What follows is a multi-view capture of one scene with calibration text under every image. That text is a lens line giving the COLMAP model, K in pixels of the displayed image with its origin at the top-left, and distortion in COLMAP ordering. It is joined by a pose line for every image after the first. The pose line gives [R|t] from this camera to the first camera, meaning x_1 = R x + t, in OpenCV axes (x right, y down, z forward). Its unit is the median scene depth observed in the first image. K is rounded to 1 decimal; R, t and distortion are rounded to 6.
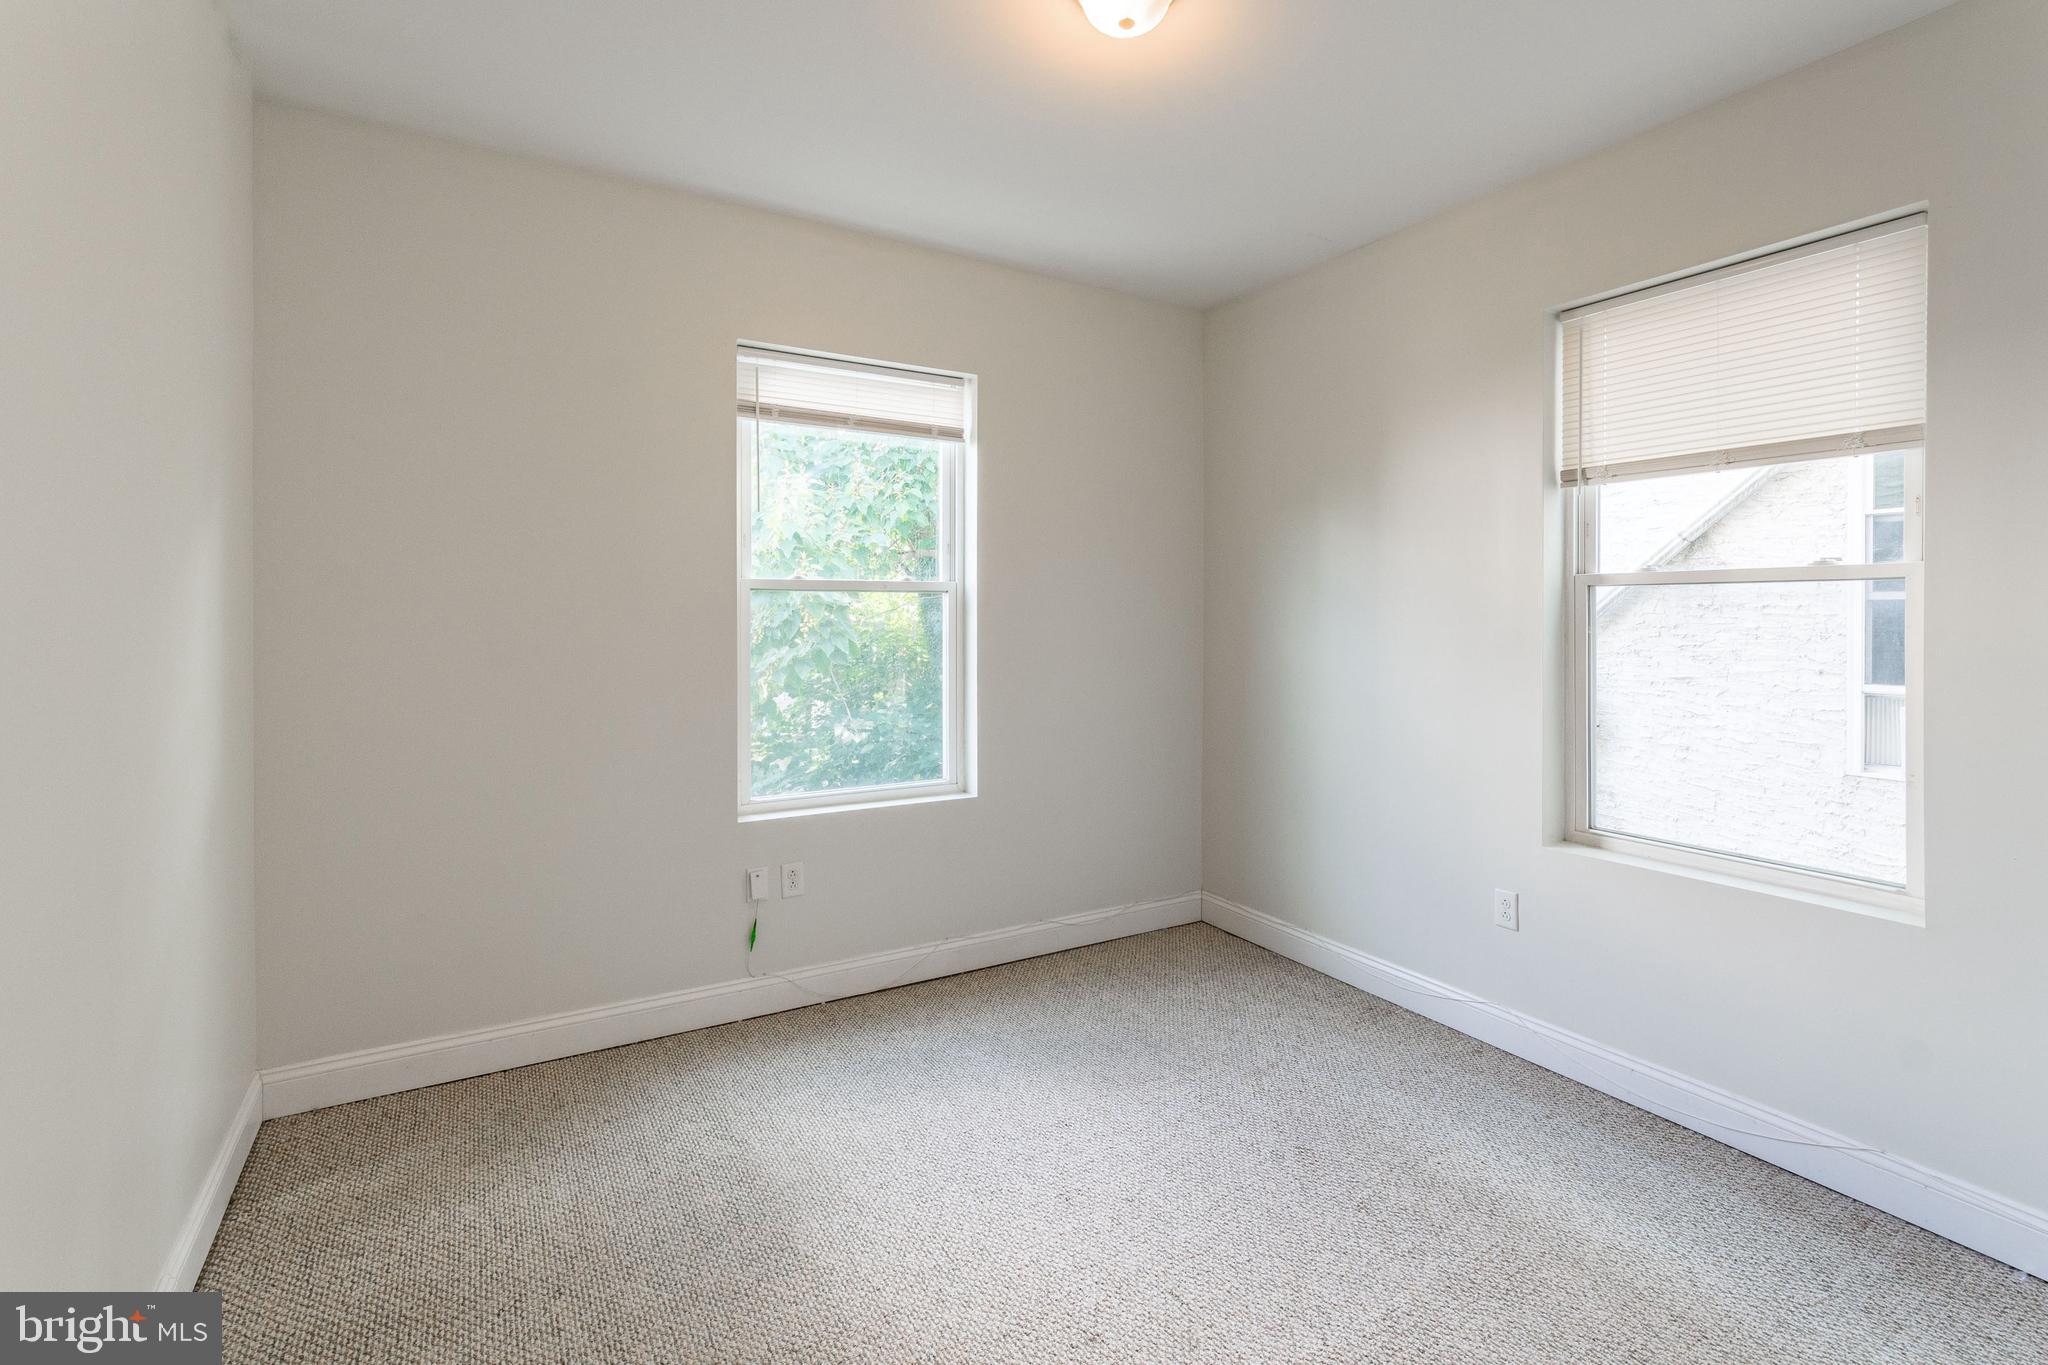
lens RADIAL K [[920.6, 0, 1054.5], [0, 920.6, 624.0], [0, 0, 1]] dist [-0.004432, 0.002894]
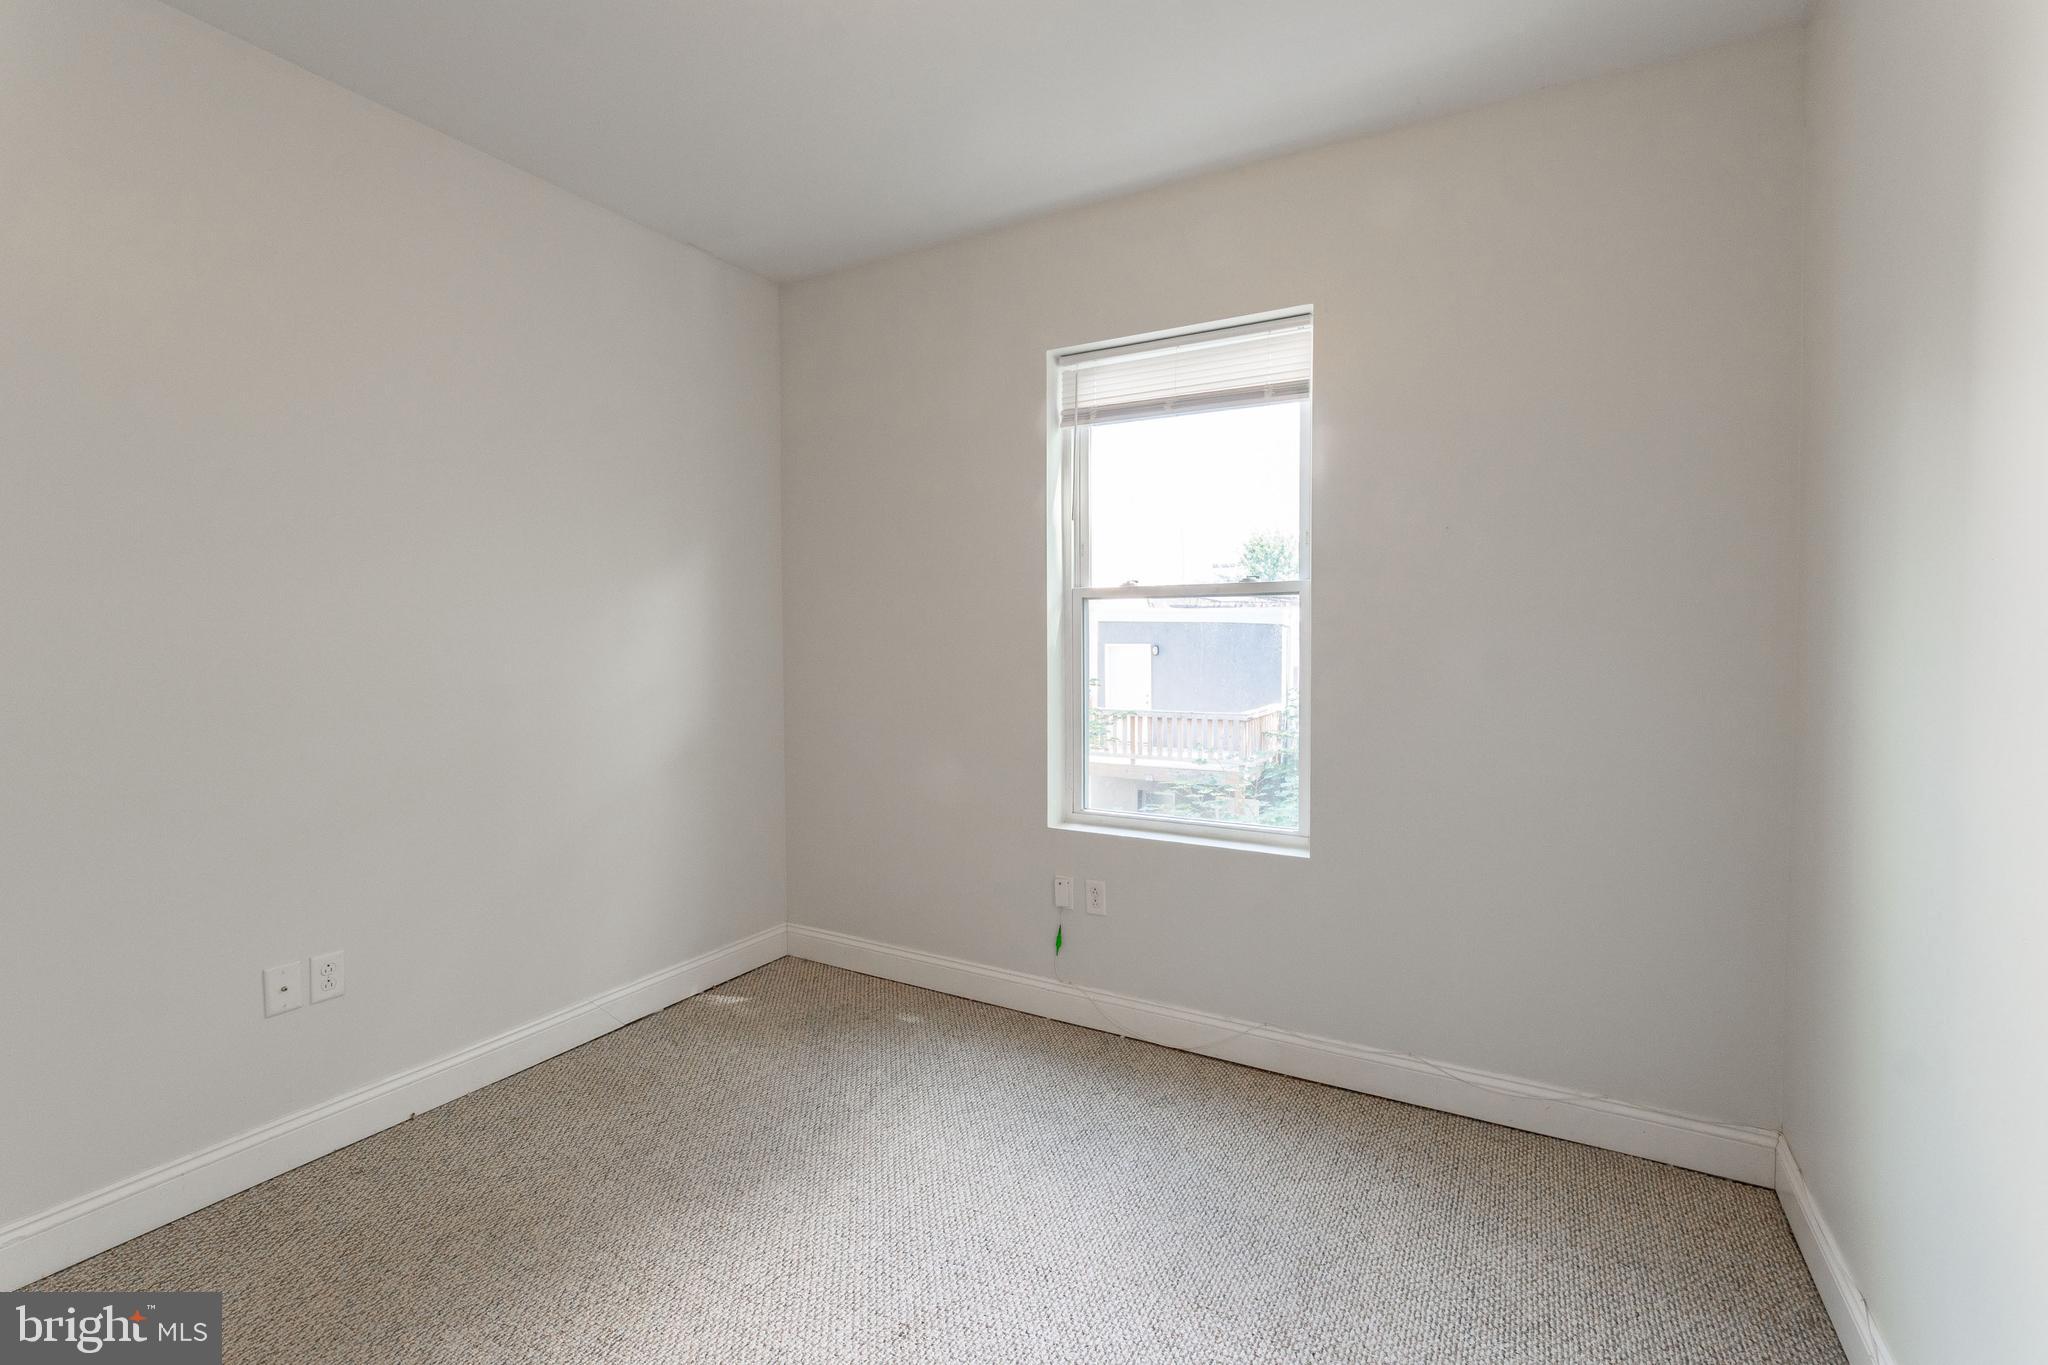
lens RADIAL K [[920.6, 0, 1070.1], [0, 920.6, 658.5], [0, 0, 1]] dist [-0.004432, 0.002894]
pose [[0.506450, 0.029033, -0.861780, 0.532371], [-0.008796, 0.999555, 0.028506, -0.000942], [0.862224, -0.006857, 0.506480, 0.489783]]
